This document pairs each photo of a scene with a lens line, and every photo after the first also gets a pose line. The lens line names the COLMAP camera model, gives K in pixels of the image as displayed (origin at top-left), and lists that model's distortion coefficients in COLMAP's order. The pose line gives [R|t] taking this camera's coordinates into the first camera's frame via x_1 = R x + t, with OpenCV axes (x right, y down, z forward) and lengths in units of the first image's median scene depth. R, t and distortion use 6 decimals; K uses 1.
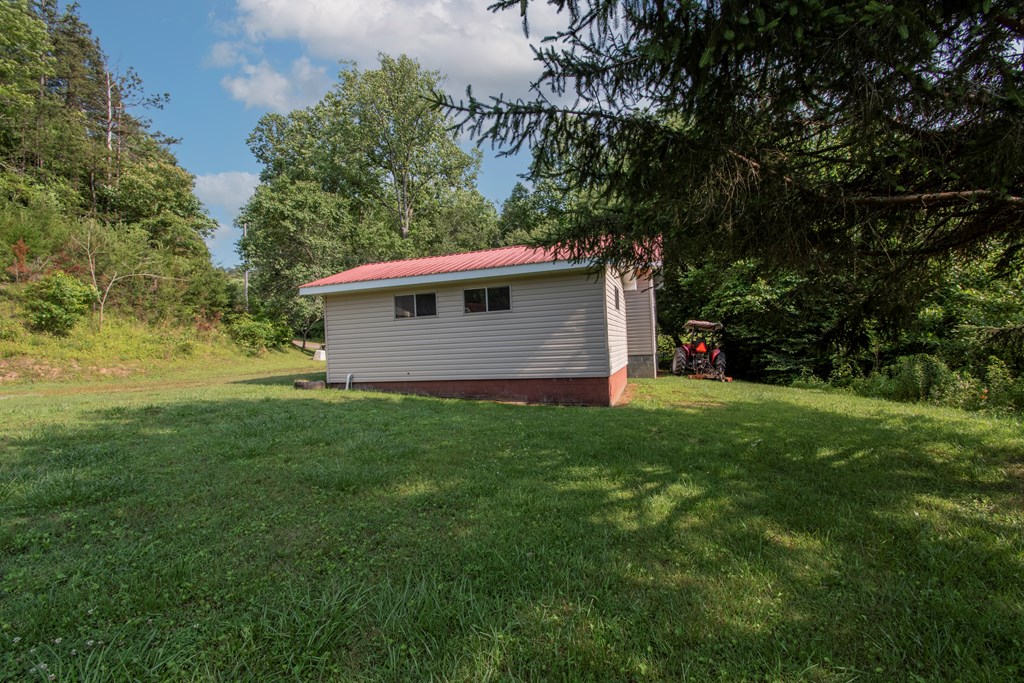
lens RADIAL K [[452.3, 0, 512.0], [0, 452.3, 341.5], [0, 0, 1]] dist [0.003298, -0.015845]
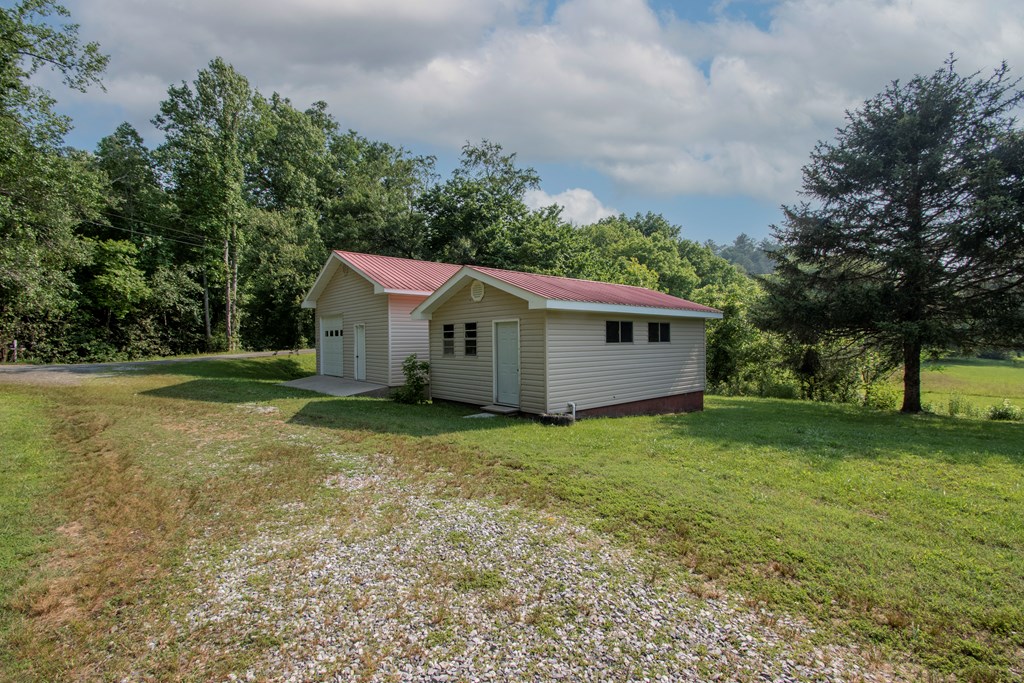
lens RADIAL K [[452.3, 0, 512.0], [0, 452.3, 341.5], [0, 0, 1]] dist [0.003298, -0.015845]
pose [[0.512629, 0.067472, 0.855955, -1.269095], [0.030199, 0.994874, -0.096509, 0.038244], [-0.858079, 0.075323, 0.507964, 0.689581]]
